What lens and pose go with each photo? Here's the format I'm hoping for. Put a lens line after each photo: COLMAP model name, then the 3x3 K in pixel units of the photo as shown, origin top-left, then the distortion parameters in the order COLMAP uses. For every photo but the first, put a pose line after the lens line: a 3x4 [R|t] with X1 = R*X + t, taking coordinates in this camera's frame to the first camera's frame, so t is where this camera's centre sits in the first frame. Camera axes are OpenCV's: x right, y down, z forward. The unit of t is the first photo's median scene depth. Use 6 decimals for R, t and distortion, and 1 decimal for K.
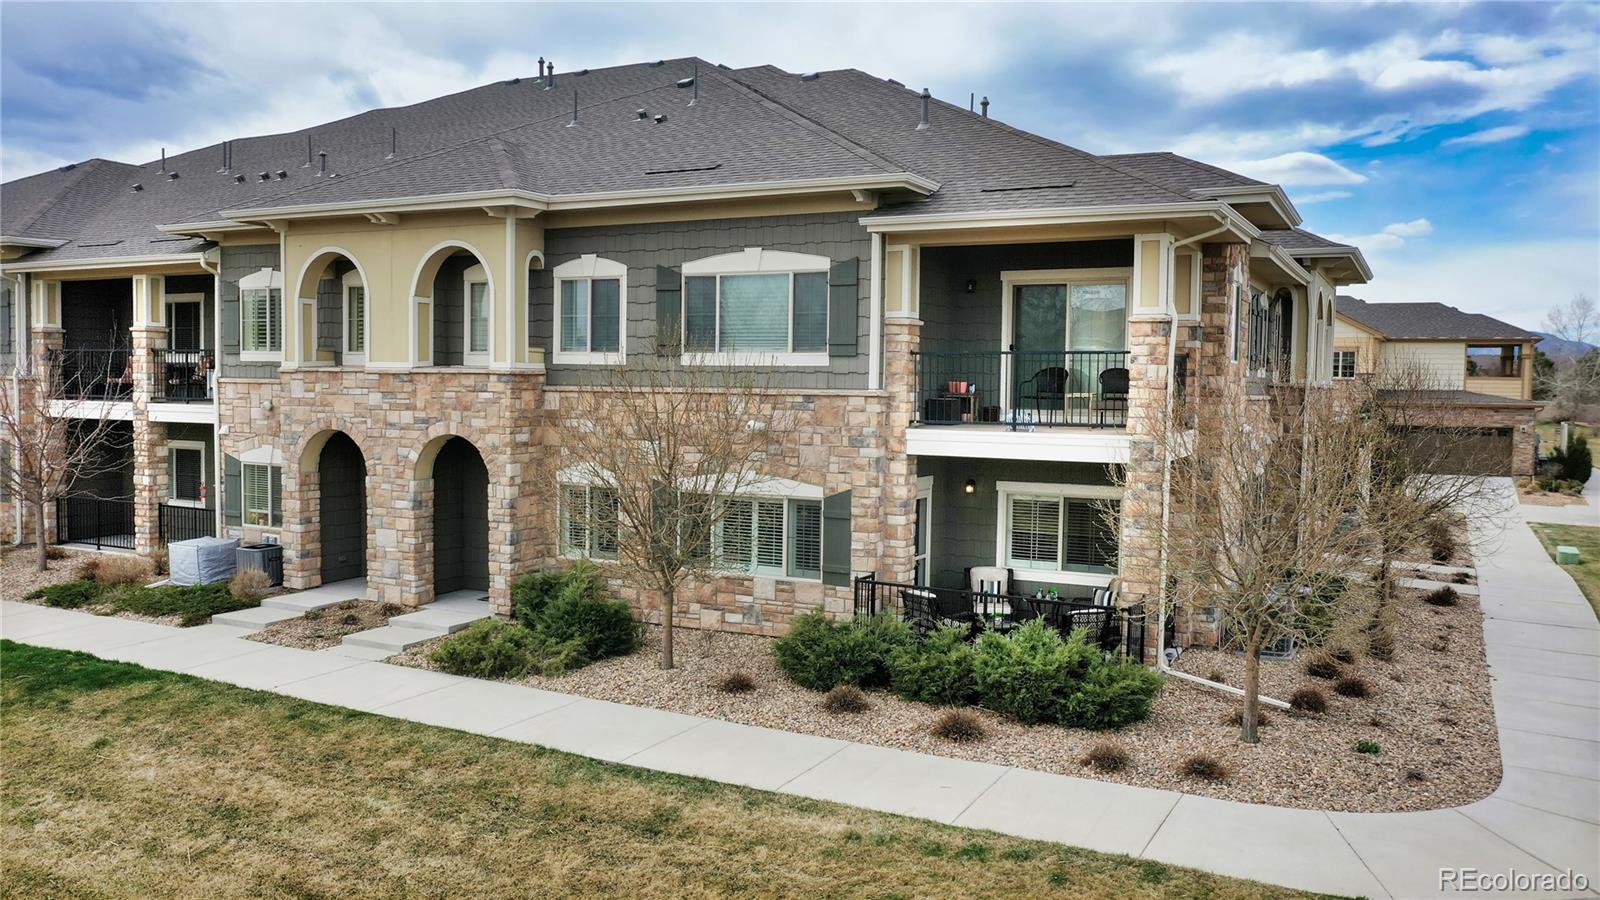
lens RADIAL K [[1207.3, 0, 799.4], [0, 1207.3, 449.7], [0, 0, 1]] dist [-0.005346, -0.002495]
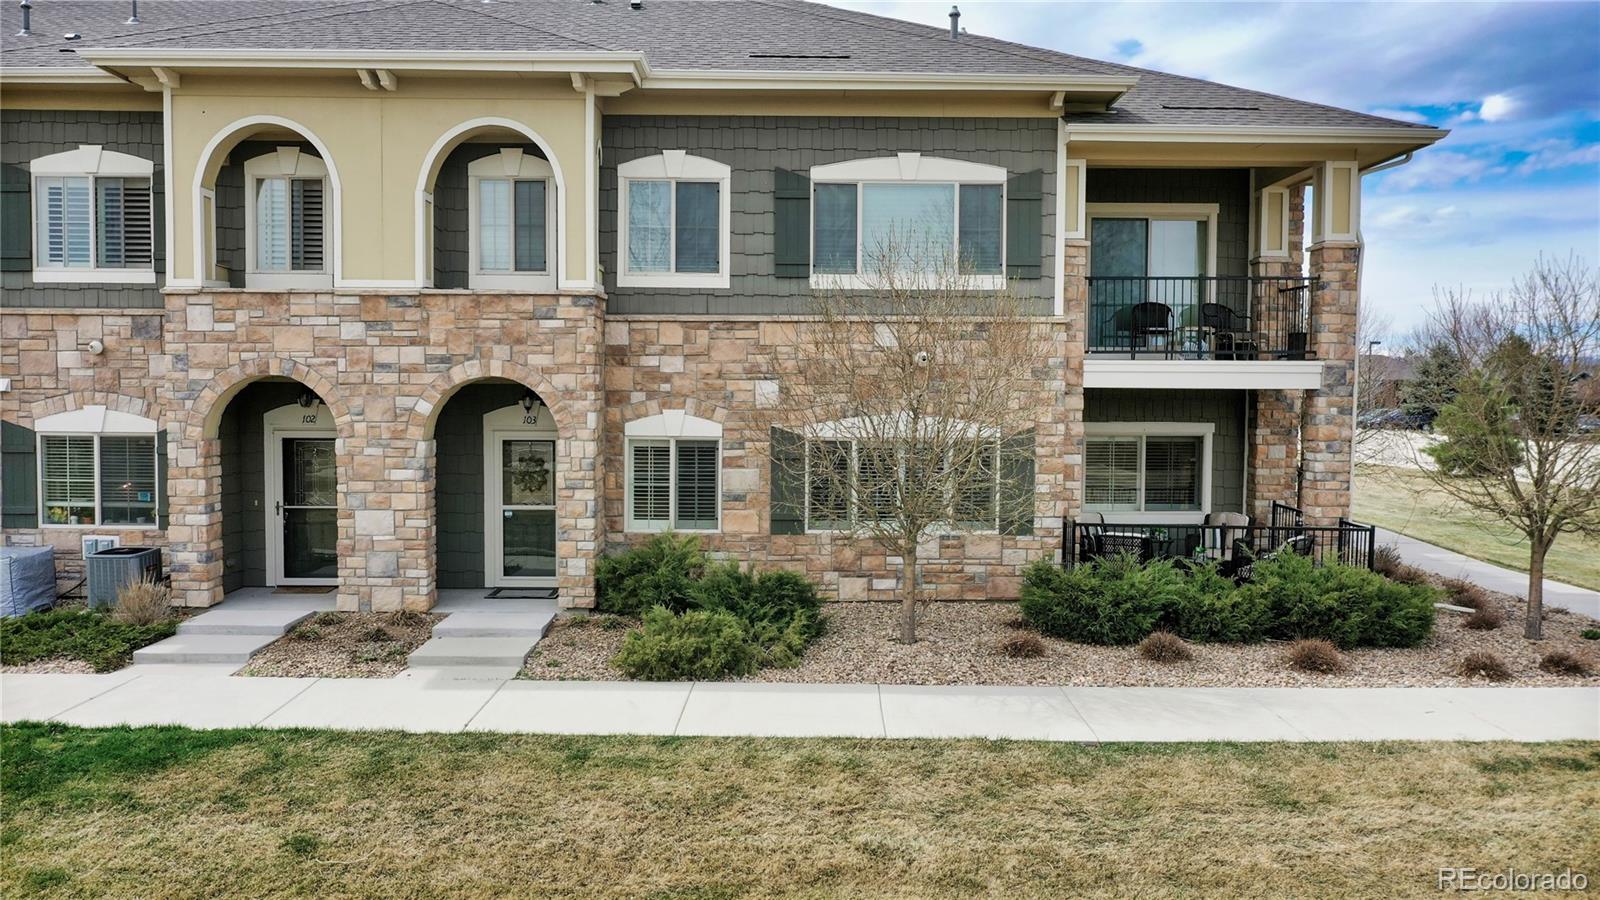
lens RADIAL K [[1207.3, 0, 799.9], [0, 1207.3, 449.5], [0, 0, 1]] dist [-0.005346, -0.002495]
pose [[0.889598, -0.030775, 0.455707, -0.474077], [0.031037, 0.999494, 0.006910, 0.034379], [-0.455690, 0.007996, 0.890103, 0.250740]]
